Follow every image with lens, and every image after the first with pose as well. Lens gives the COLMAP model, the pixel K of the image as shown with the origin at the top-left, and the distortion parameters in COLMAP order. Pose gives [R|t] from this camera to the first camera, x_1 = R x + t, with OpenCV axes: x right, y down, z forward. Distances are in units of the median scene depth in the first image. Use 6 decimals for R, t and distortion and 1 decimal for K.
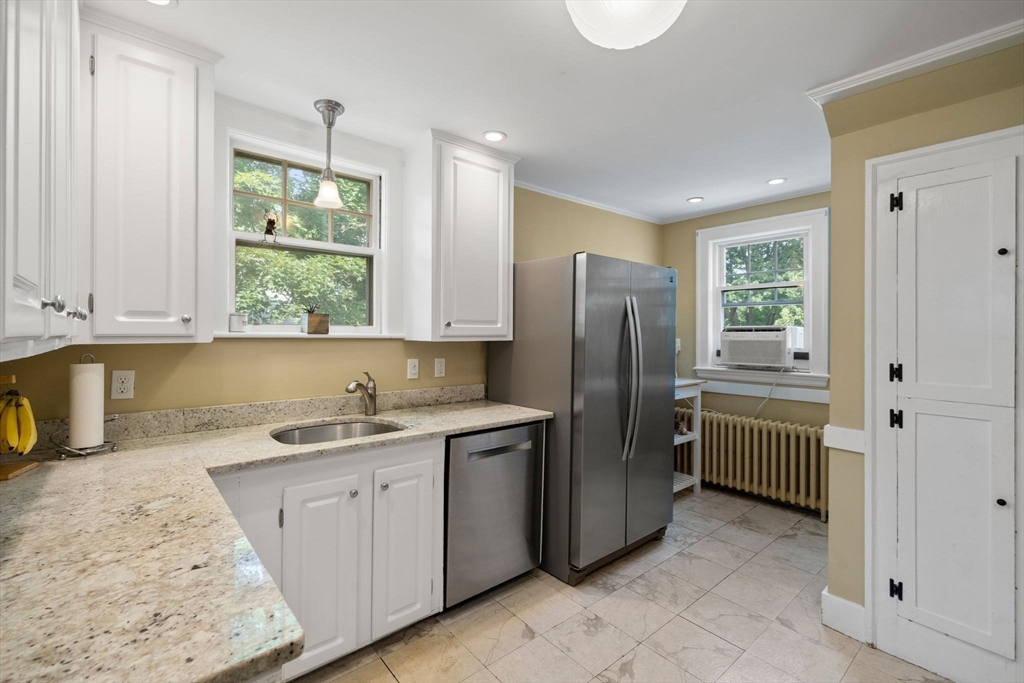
lens RADIAL K [[455.8, 0, 502.0], [0, 455.8, 329.8], [0, 0, 1]] dist [0.003138, 0.000262]
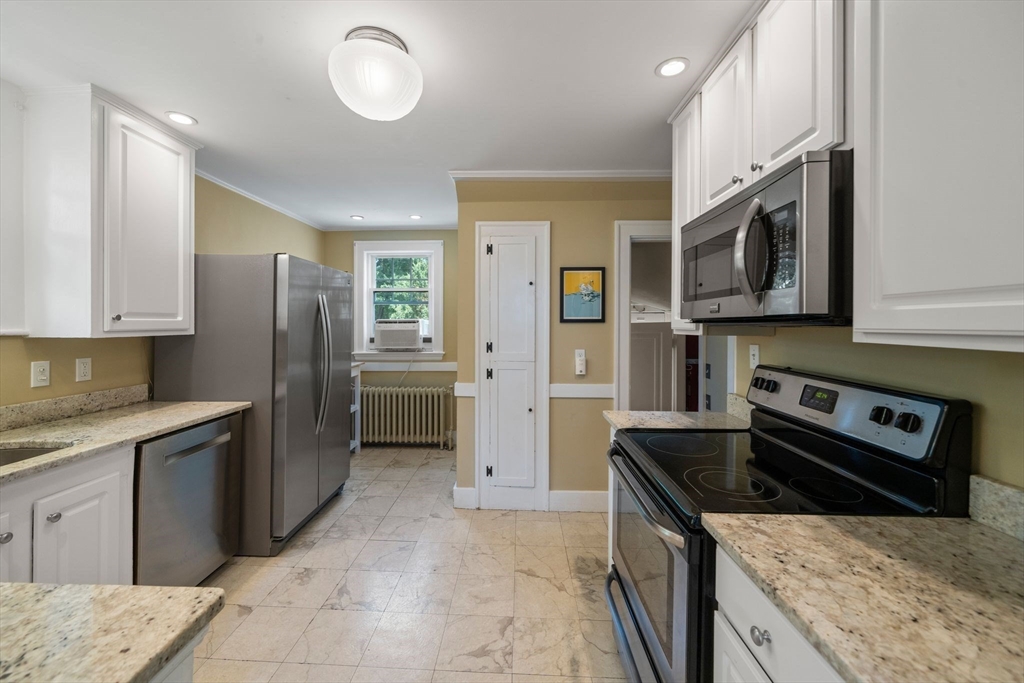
lens RADIAL K [[405.8, 0, 505.5], [0, 405.8, 324.0], [0, 0, 1]] dist [-0.000481, 0.000156]
pose [[0.668894, -0.006076, 0.743333, -0.195459], [-0.000786, 0.999960, 0.008882, -0.007156], [-0.743358, -0.006525, 0.668862, -0.063304]]
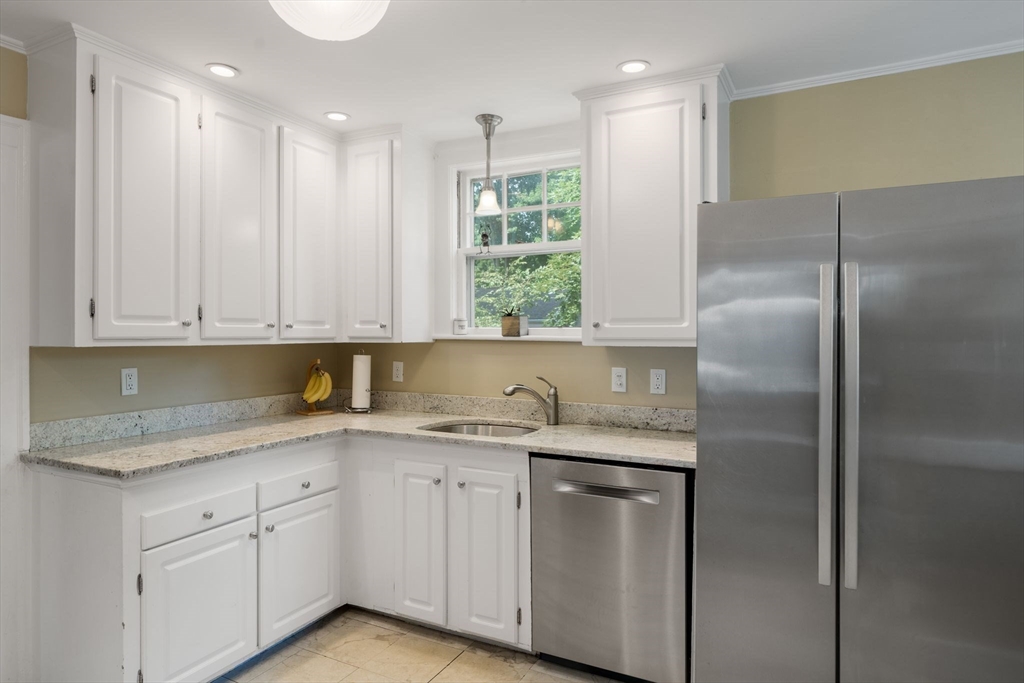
lens RADIAL K [[629.6, 0, 498.3], [0, 629.6, 332.2], [0, 0, 1]] dist [0.004267, 0.001601]
pose [[0.371637, -0.004801, -0.928366, 0.840536], [0.005751, 0.999979, -0.002869, 0.003307], [0.928360, -0.004273, 0.371657, 0.422671]]
